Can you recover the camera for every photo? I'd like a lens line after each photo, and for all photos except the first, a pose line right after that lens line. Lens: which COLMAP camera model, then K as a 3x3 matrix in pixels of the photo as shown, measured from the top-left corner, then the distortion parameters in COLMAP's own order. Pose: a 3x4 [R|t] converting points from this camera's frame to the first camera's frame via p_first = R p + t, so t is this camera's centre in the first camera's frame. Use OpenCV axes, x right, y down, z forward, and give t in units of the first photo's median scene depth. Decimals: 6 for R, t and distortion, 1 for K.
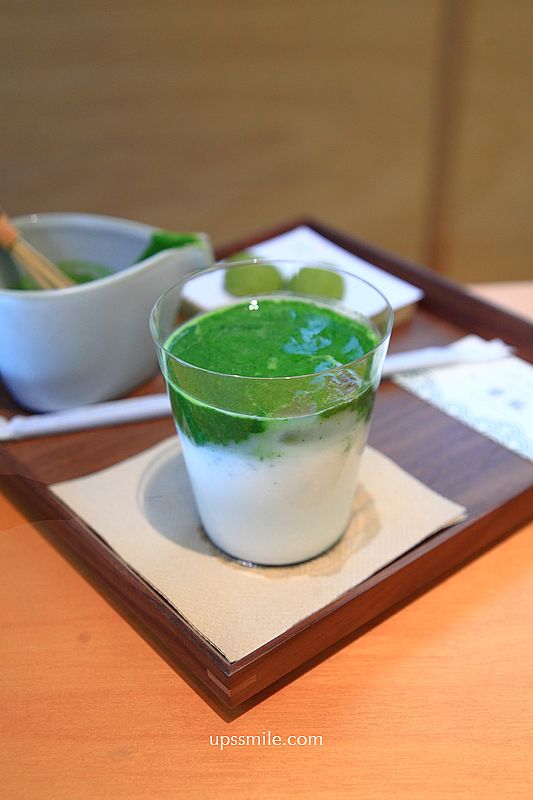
lens RADIAL K [[1097.1, 0, 266.5], [0, 1097.1, 400.0], [0, 0, 1]] dist [0.006797, -0.004007]
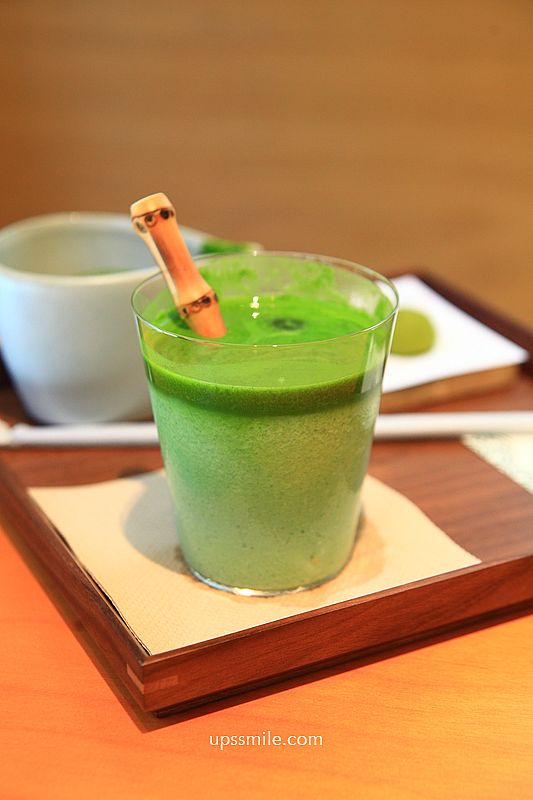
lens RADIAL K [[1550.6, 0, 266.5], [0, 1550.6, 400.0], [0, 0, 1]] dist [0.115532, 0.060206]
pose [[0.974506, 0.105048, -0.198251, 0.232867], [-0.135730, 0.979612, -0.148112, 0.169198], [0.178651, 0.171244, 0.968896, -0.199001]]
